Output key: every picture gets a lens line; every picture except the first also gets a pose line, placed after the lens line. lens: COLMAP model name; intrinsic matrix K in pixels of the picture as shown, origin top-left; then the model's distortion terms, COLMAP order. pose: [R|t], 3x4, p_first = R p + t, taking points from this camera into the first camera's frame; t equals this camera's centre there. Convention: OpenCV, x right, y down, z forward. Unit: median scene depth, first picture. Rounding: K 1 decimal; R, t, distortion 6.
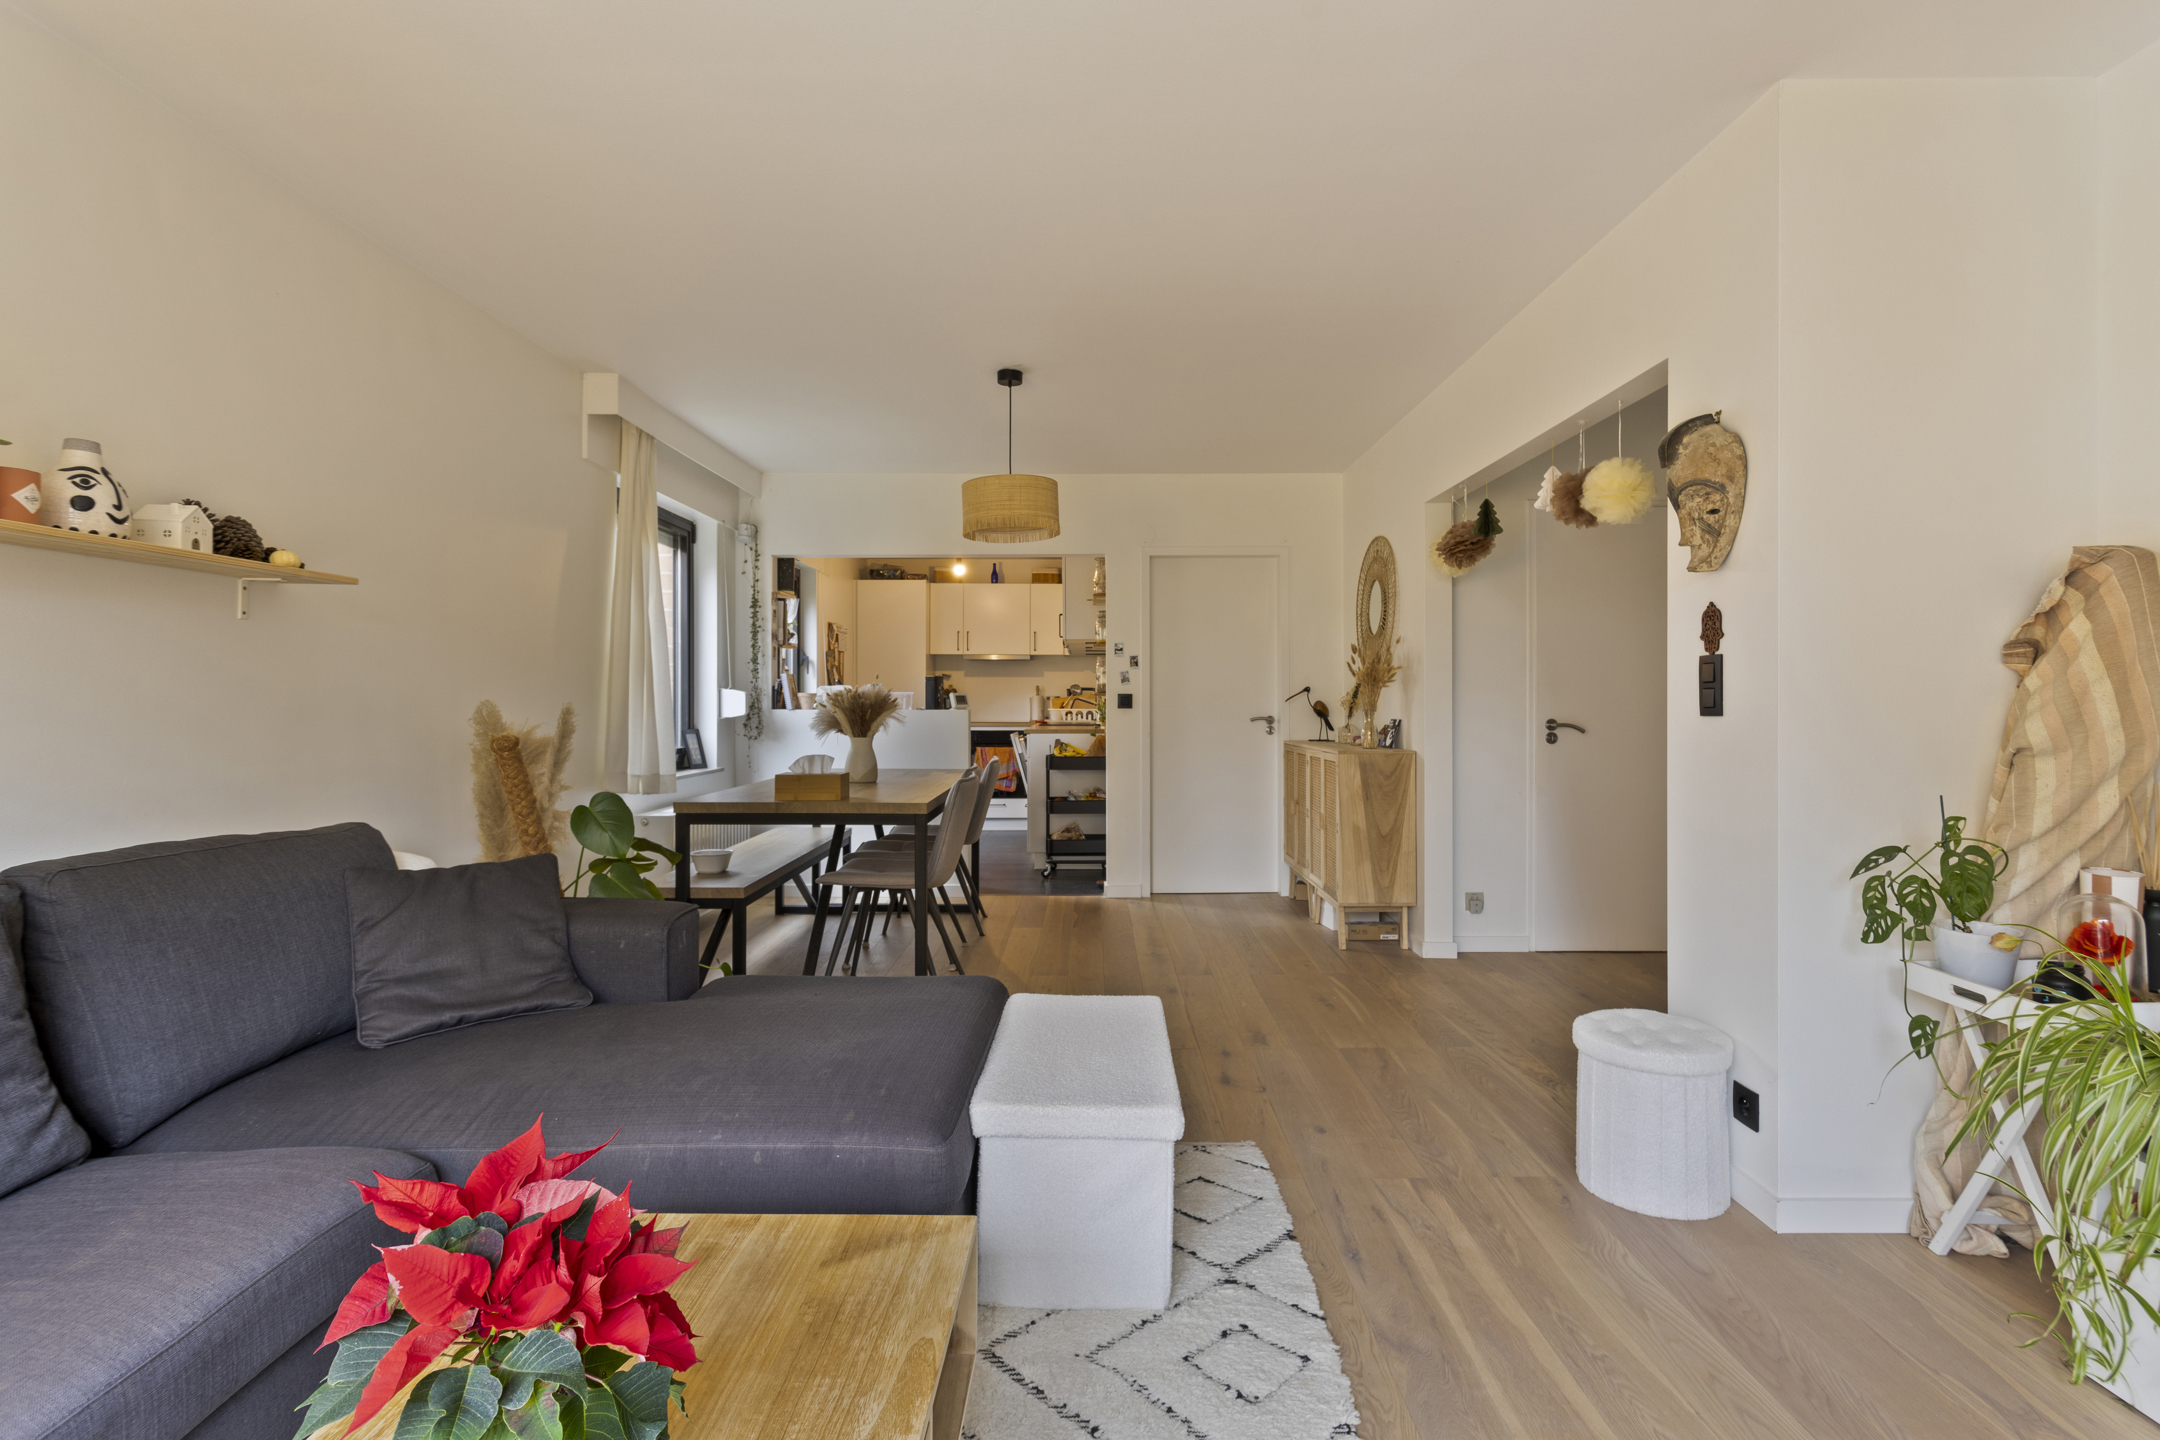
lens RADIAL K [[1056.0, 0, 1080.0], [0, 1056.0, 720.0], [0, 0, 1]] dist [0.000530, 0.000005]
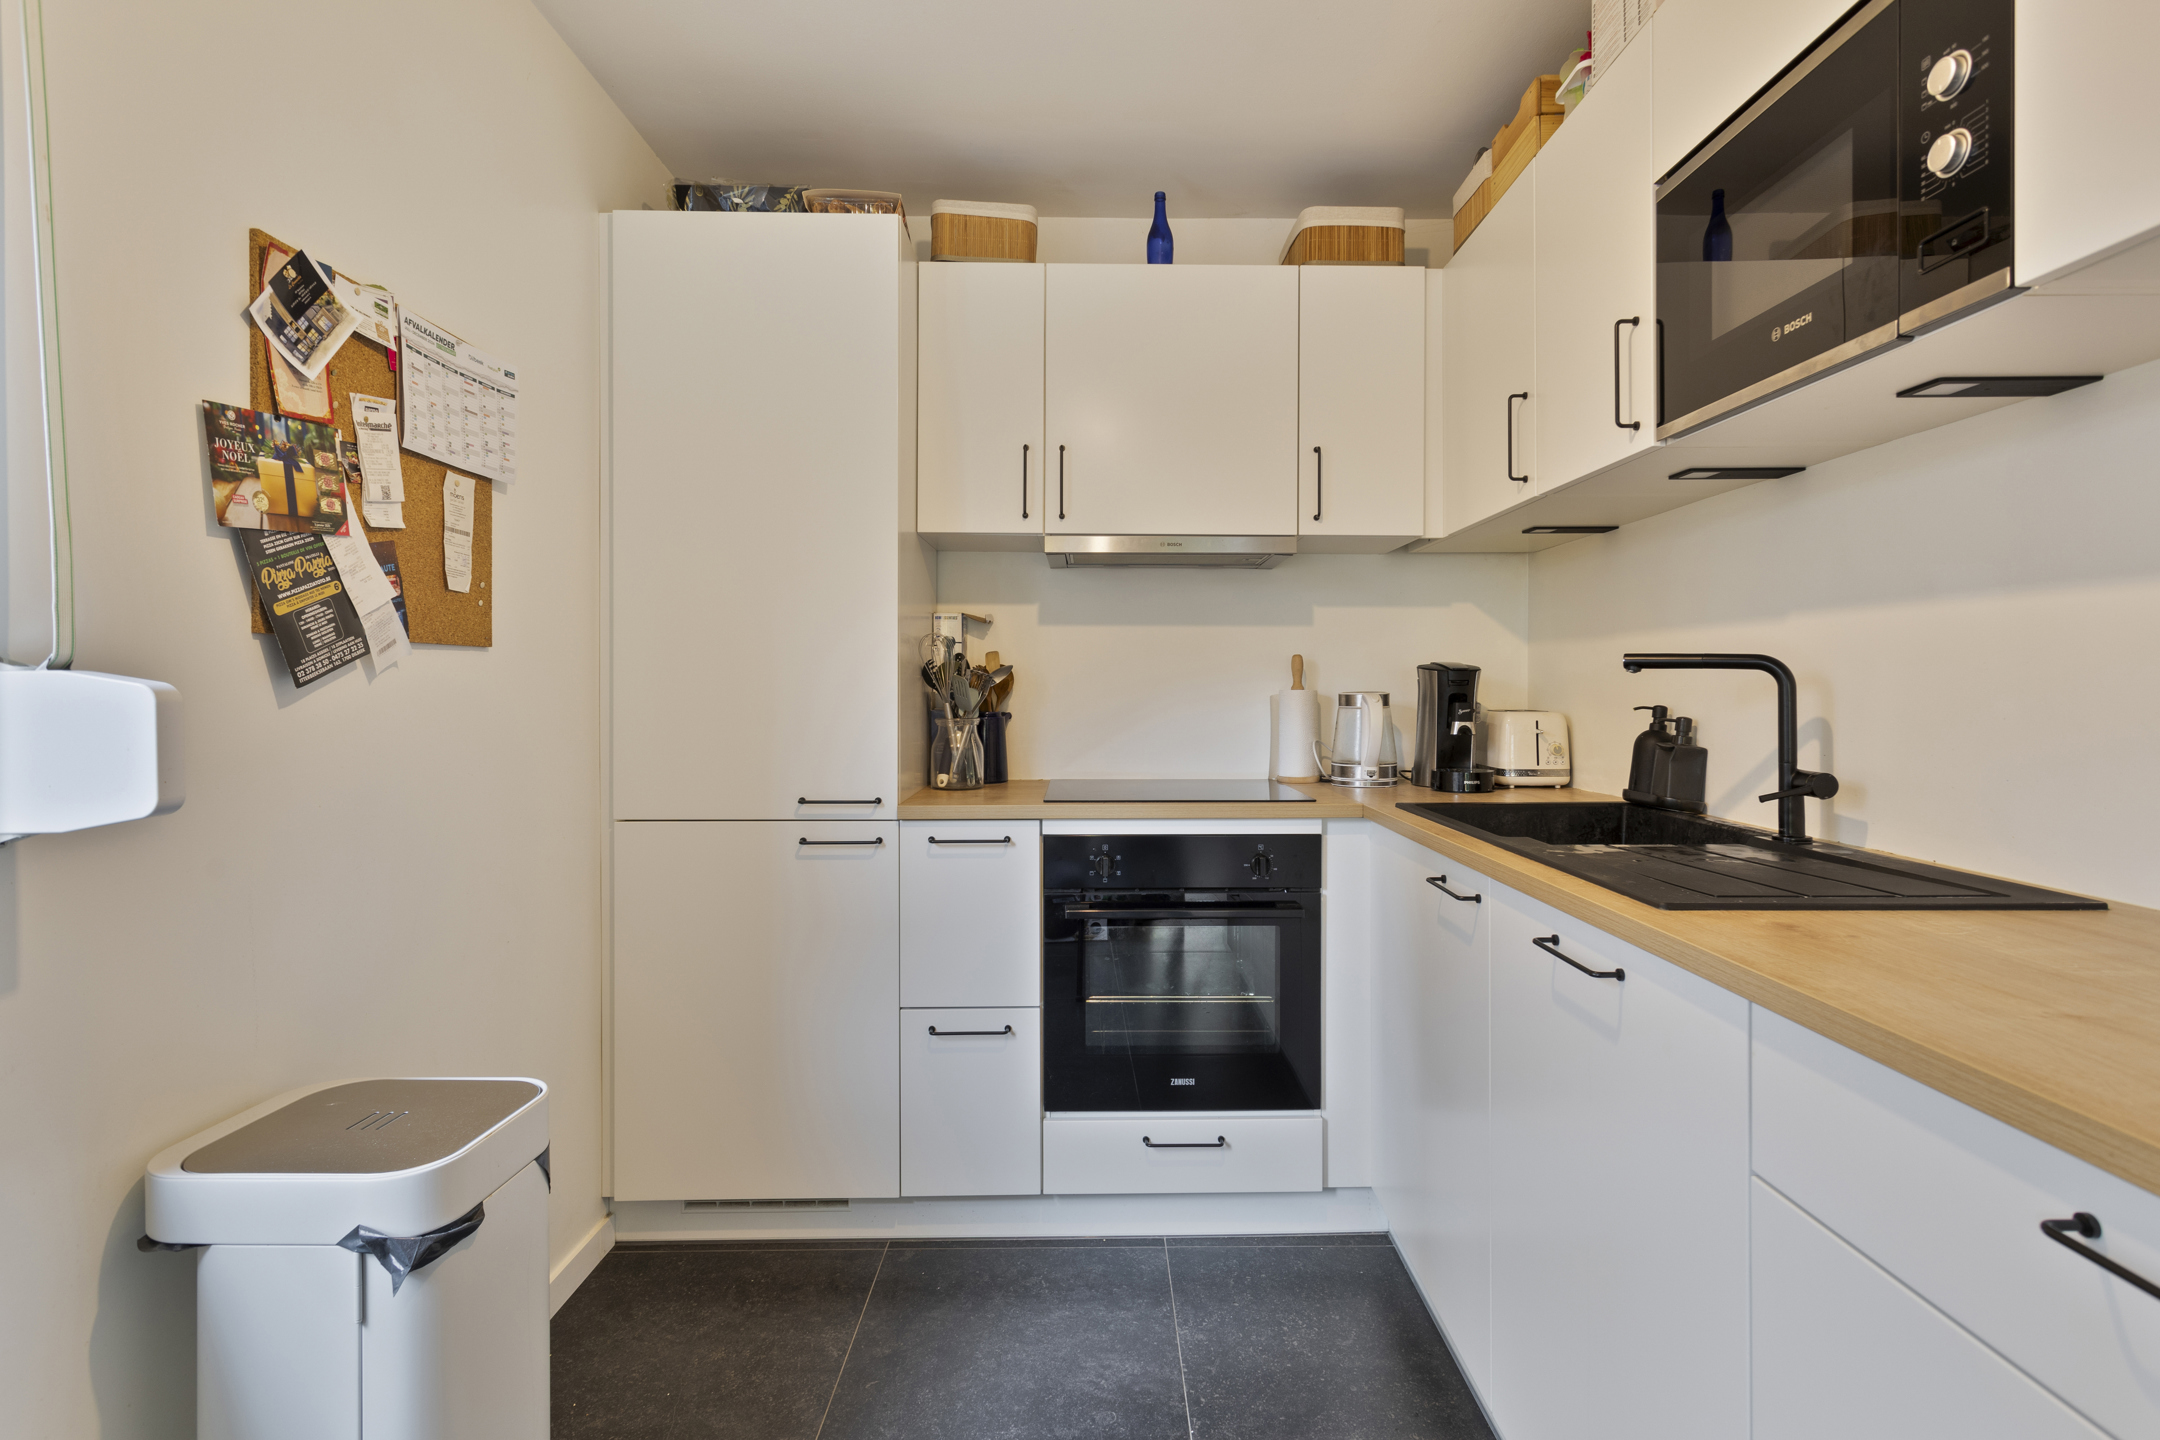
lens RADIAL K [[1056.0, 0, 1080.0], [0, 1056.0, 720.0], [0, 0, 1]] dist [0.000530, 0.000005]
pose [[0.999994, -0.001602, -0.003103, -0.158855], [0.001636, 0.999940, 0.010807, -0.029172], [0.003085, -0.010812, 0.999937, 1.164040]]
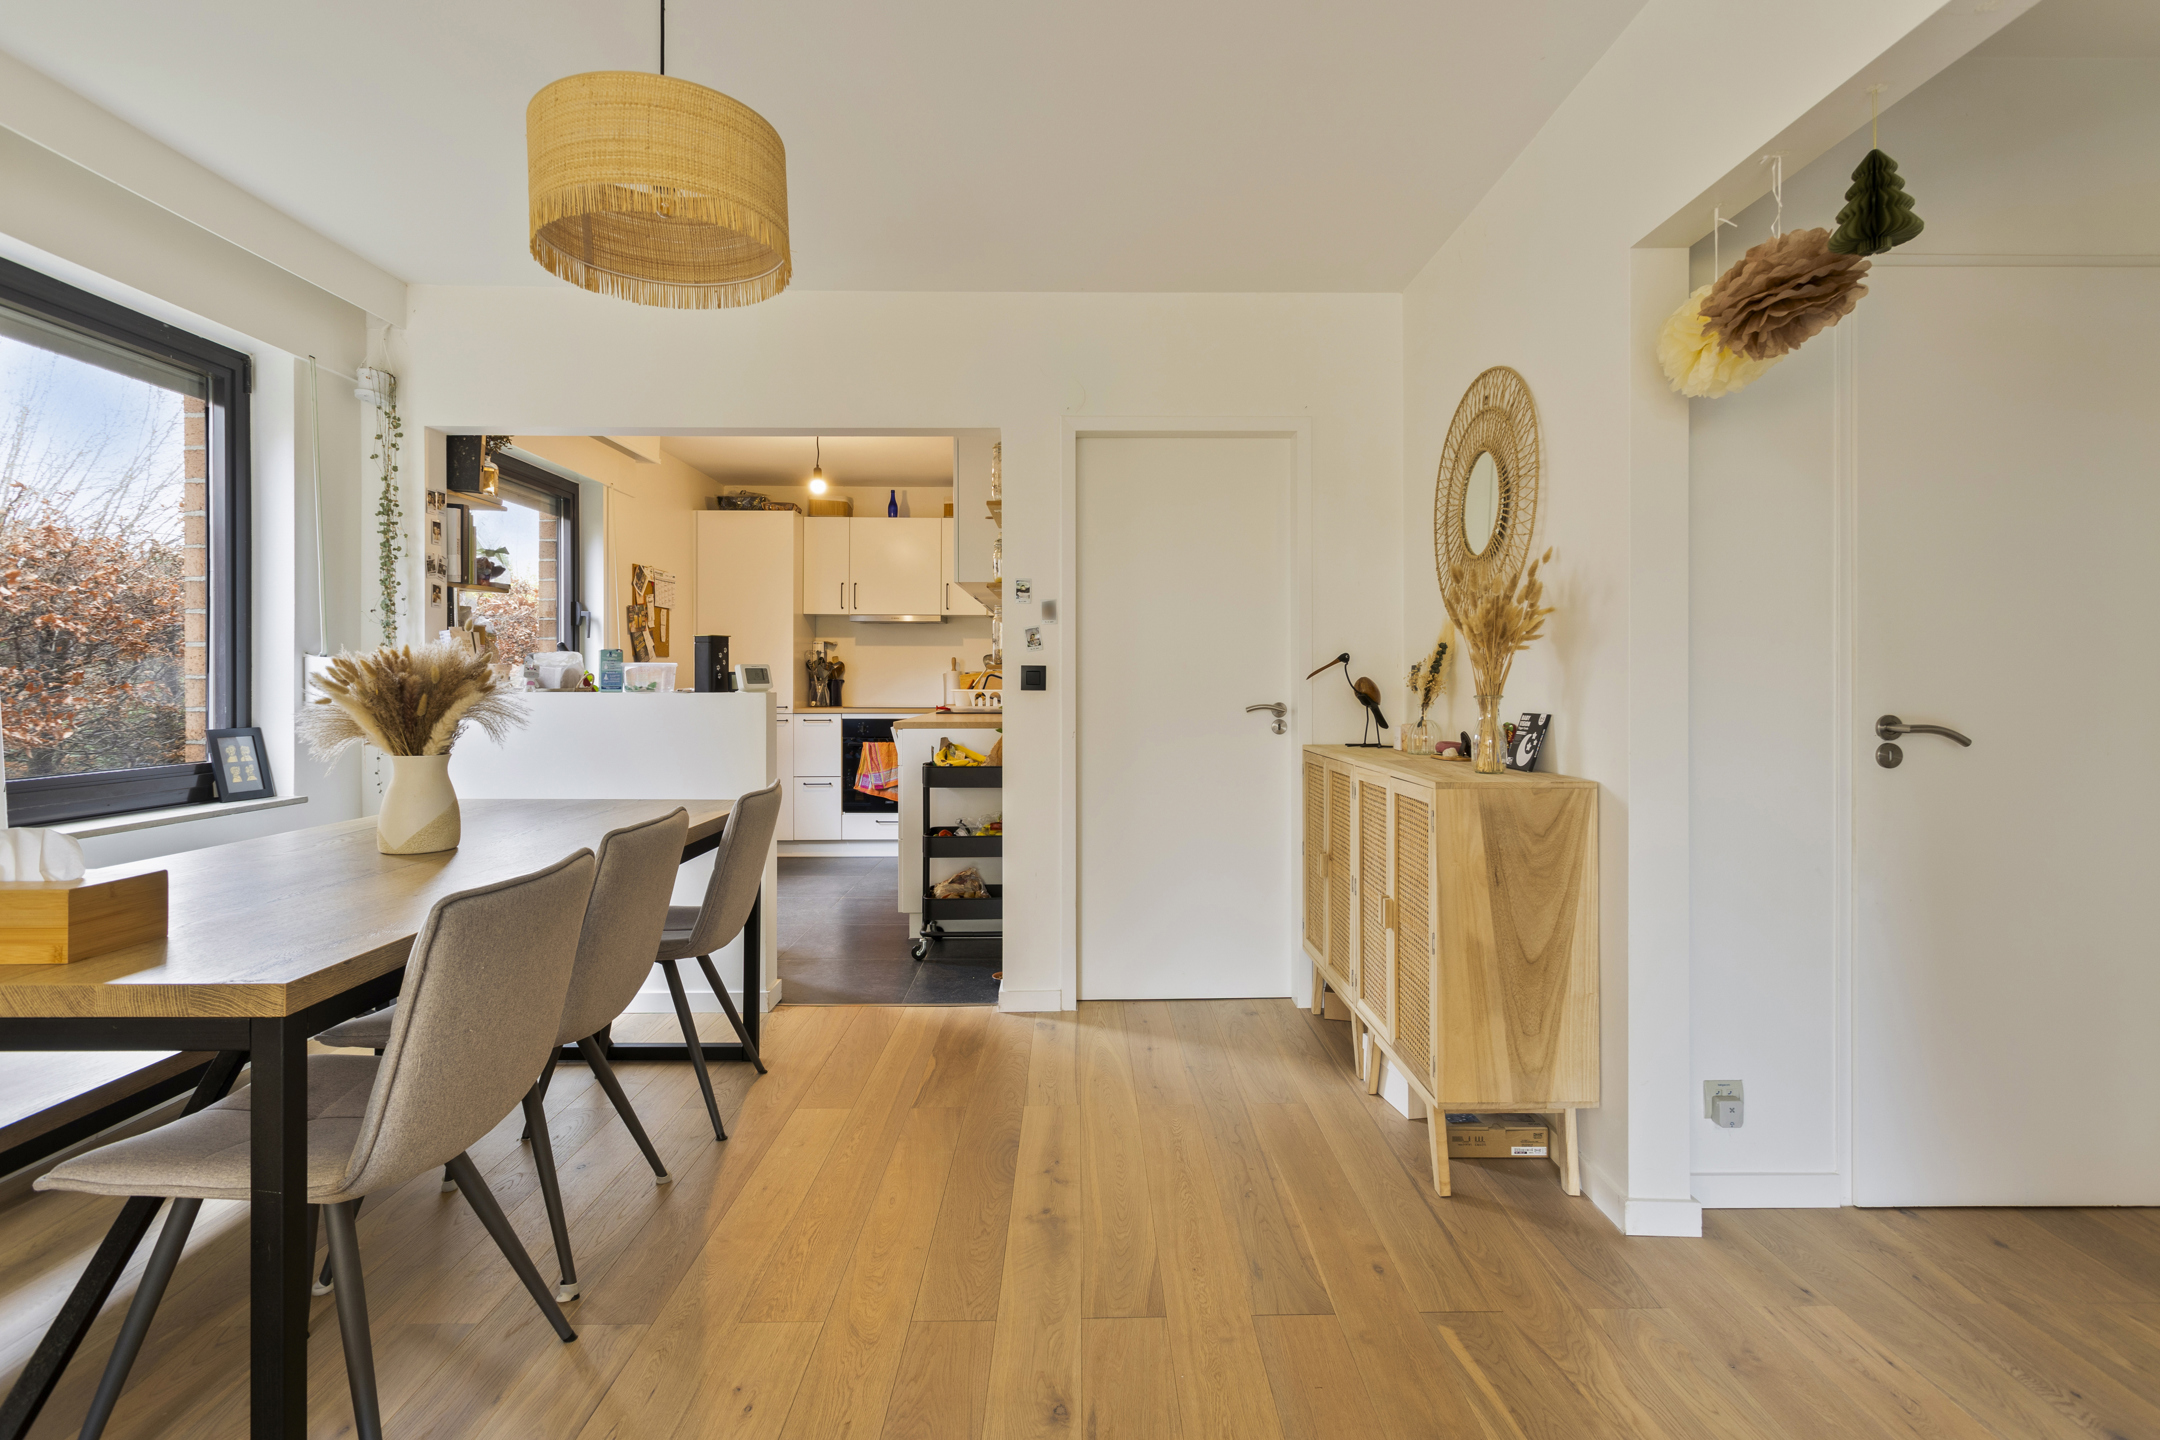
lens RADIAL K [[1060.1, 0, 1078.8], [0, 1060.1, 699.7], [0, 0, 1]] dist [-0.000199, 0.000016]
pose [[0.999919, 0.000189, 0.012751, 0.061768], [-0.000211, 0.999999, 0.001677, -0.006801], [-0.012751, -0.001679, 0.999917, 0.417120]]
